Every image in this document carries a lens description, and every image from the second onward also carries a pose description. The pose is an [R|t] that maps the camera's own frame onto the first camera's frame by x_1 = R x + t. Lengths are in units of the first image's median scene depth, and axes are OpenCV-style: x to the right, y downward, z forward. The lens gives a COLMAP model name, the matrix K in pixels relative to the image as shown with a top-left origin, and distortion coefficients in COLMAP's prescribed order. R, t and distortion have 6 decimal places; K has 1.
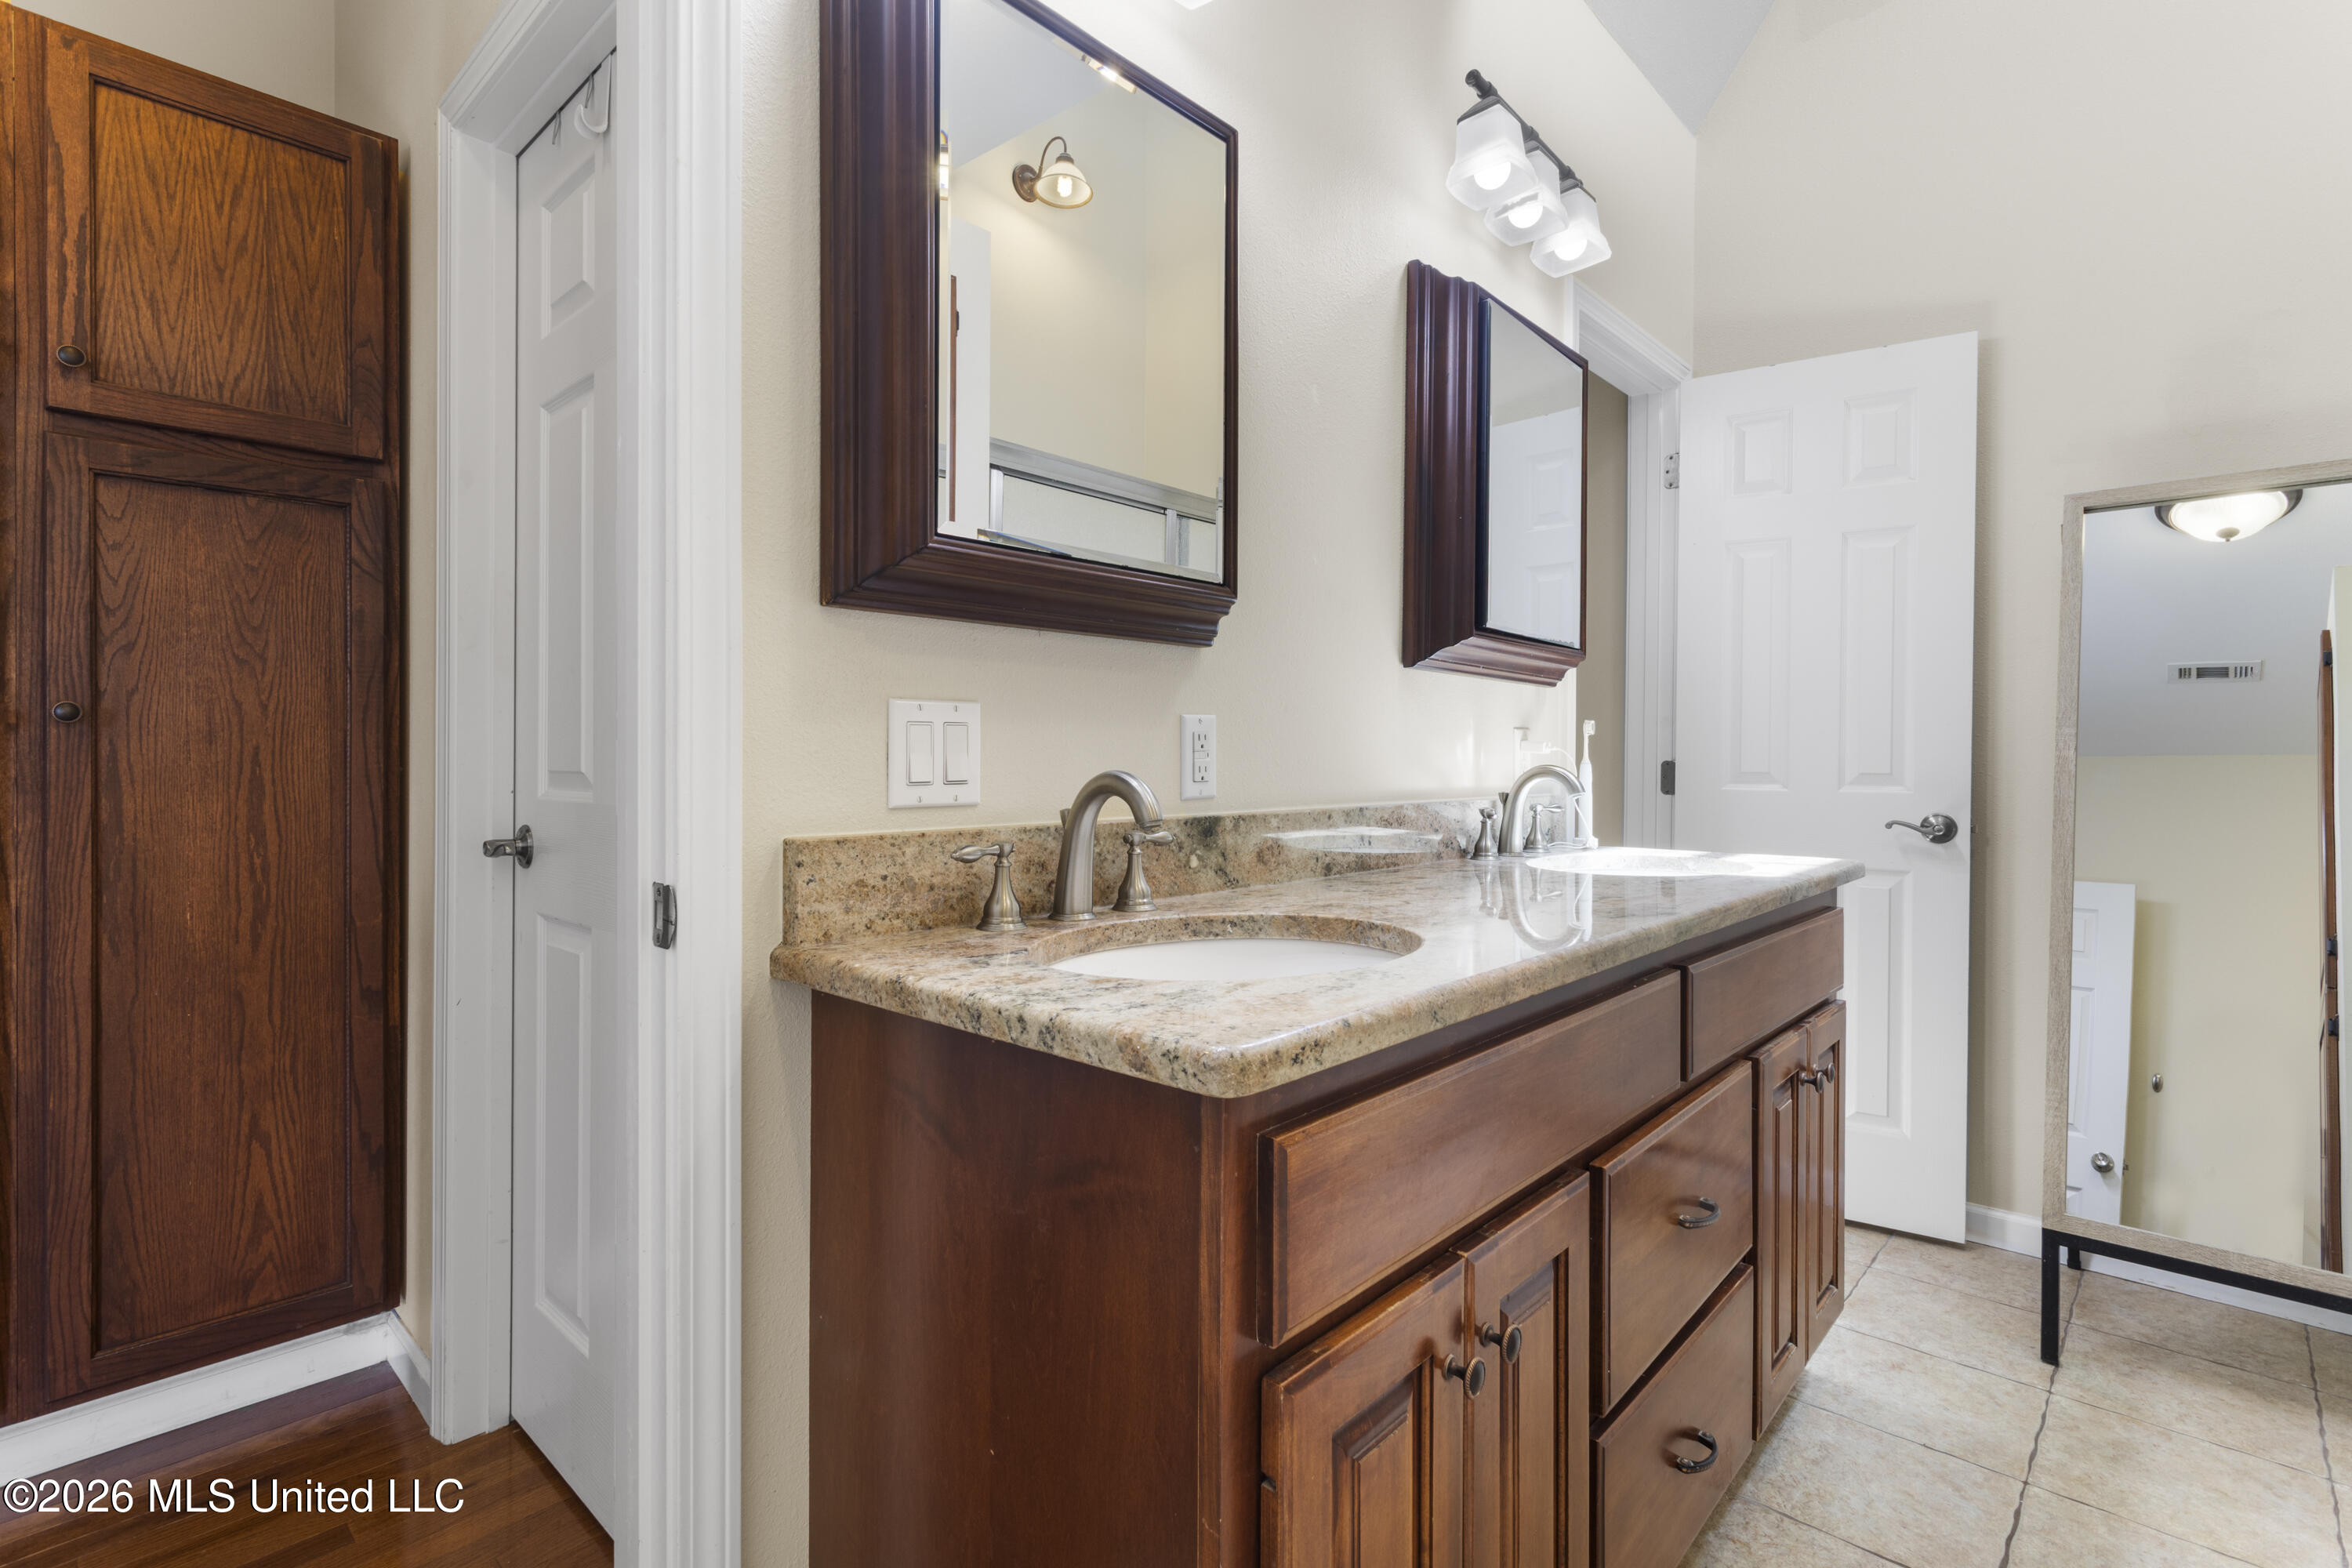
lens RADIAL K [[1109.3, 0, 1173.0], [0, 1109.3, 772.6], [0, 0, 1]] dist [0.002541, 0.000501]
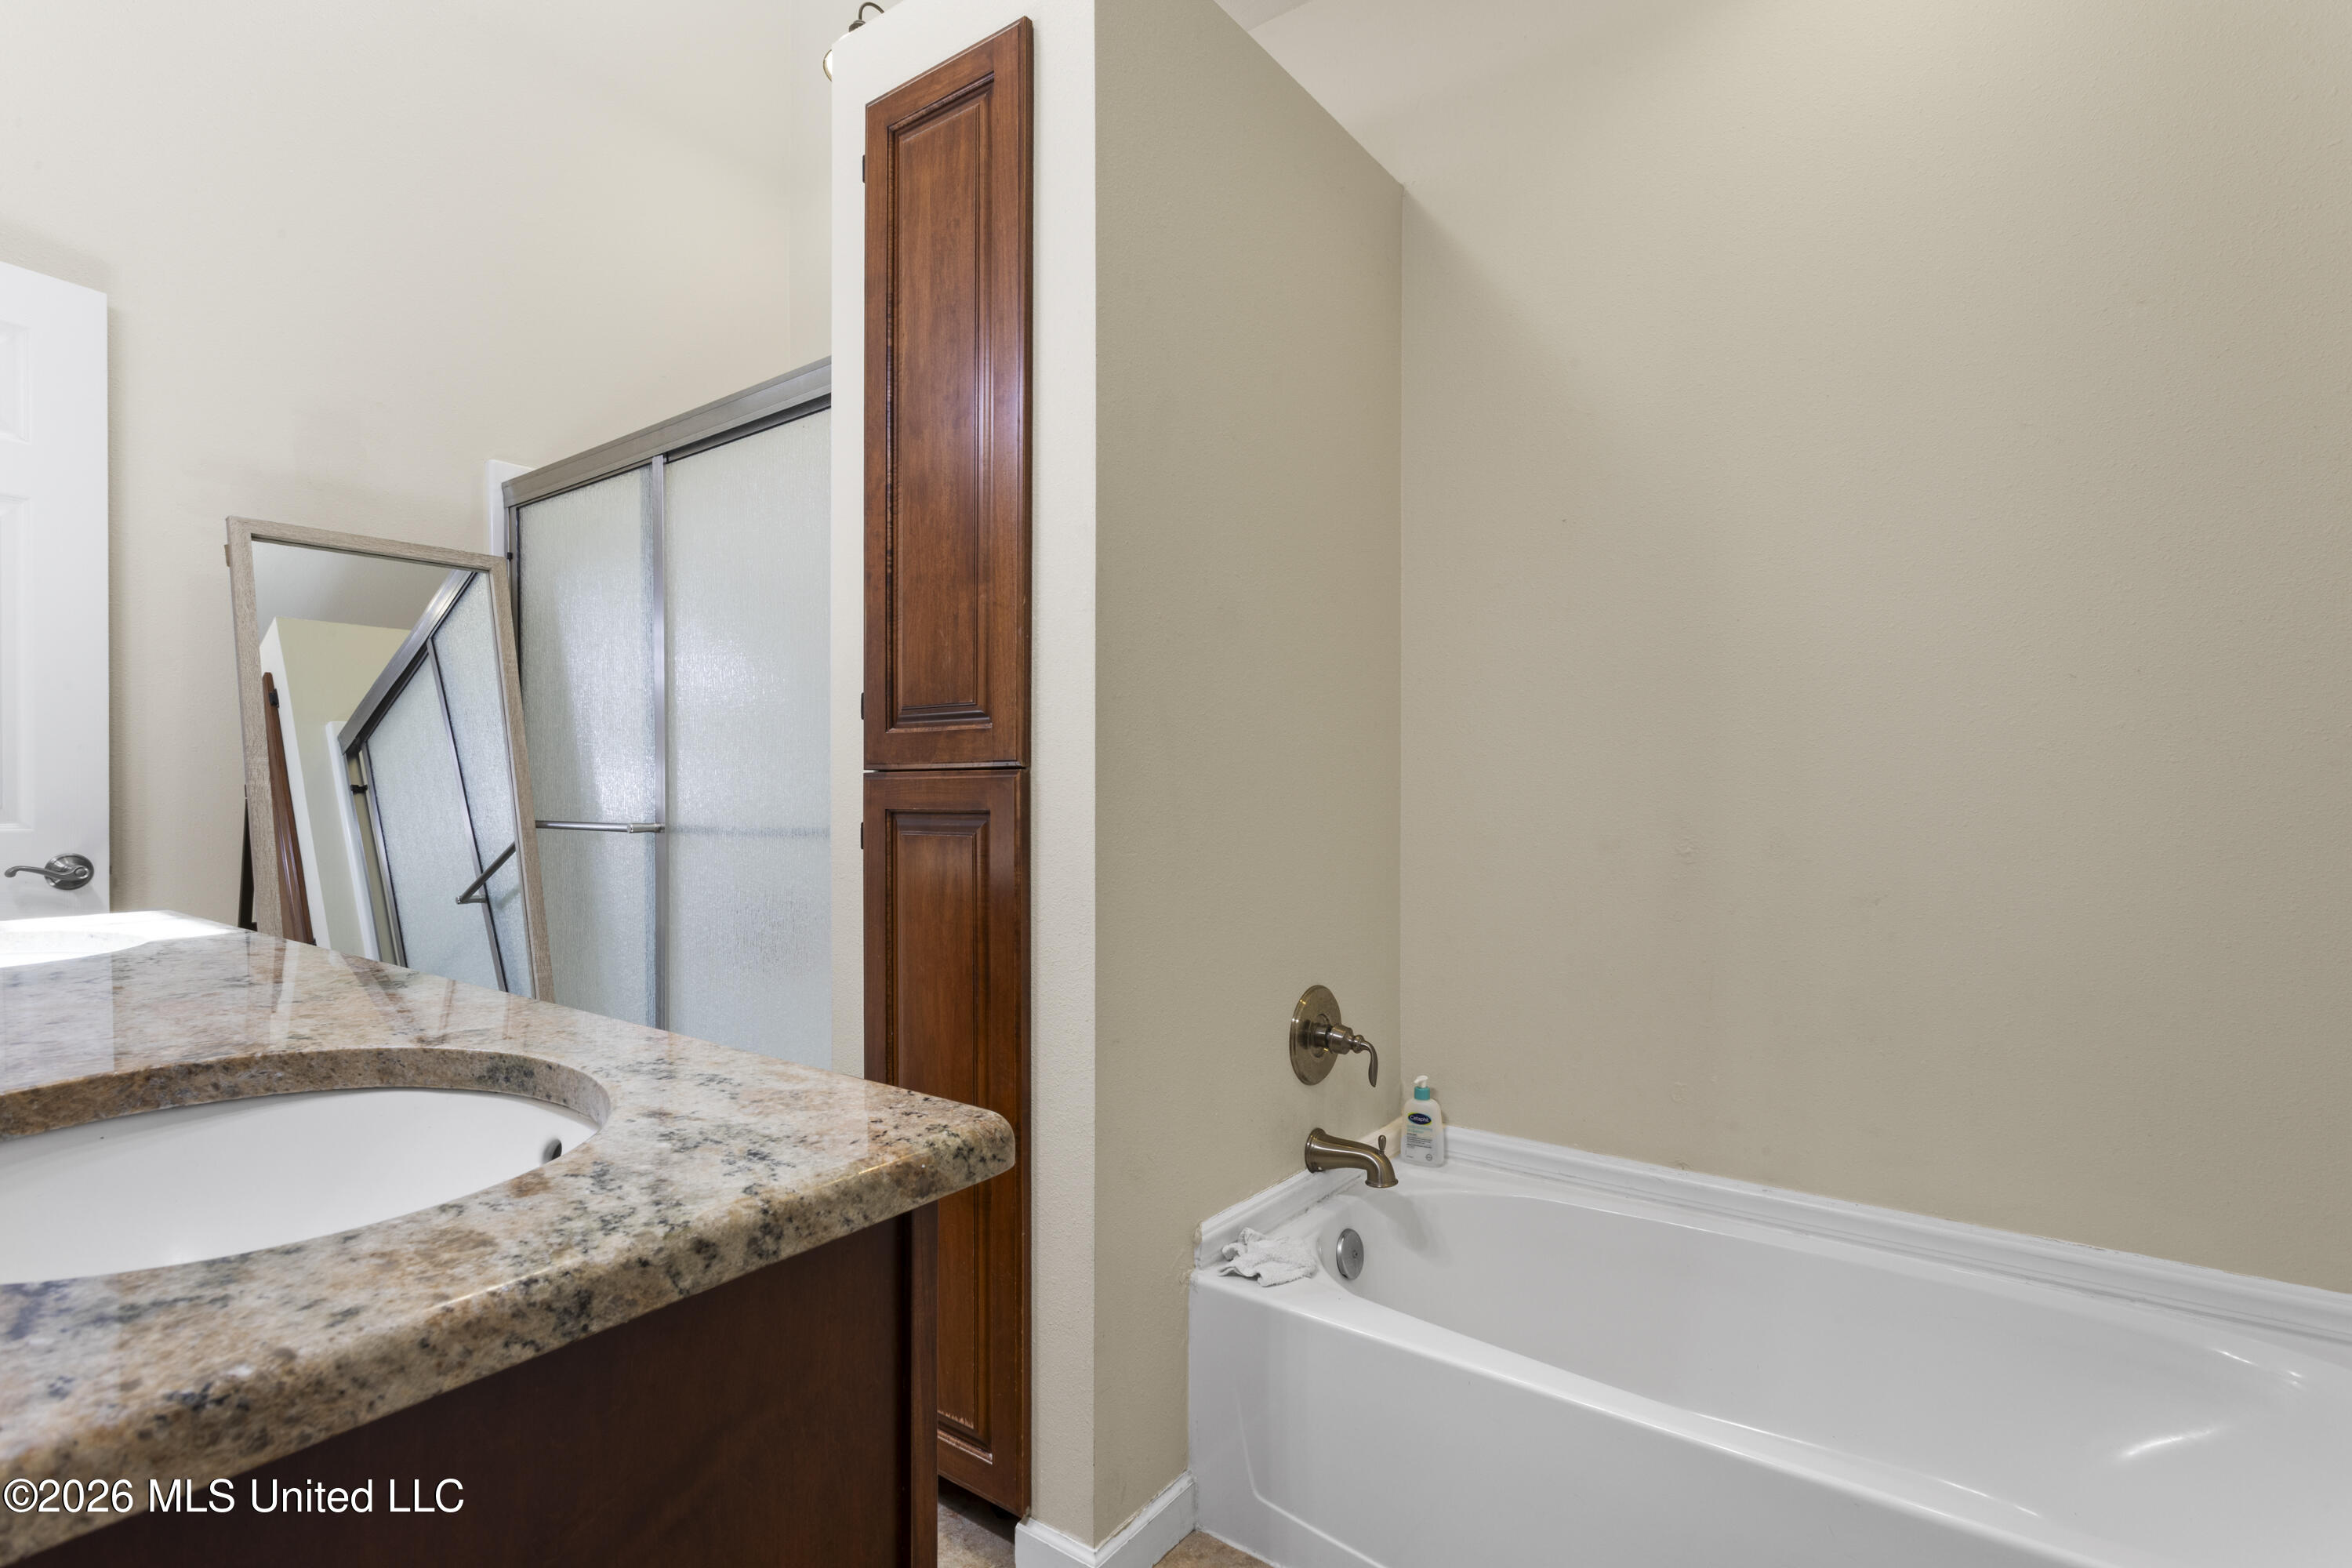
lens RADIAL K [[1109.3, 0, 1173.0], [0, 1109.3, 772.6], [0, 0, 1]] dist [0.002541, 0.000501]
pose [[-0.101307, 0.009638, 0.994808, -0.716877], [0.012247, 0.999889, -0.008440, -0.022239], [-0.994780, 0.011329, -0.101414, 0.762766]]
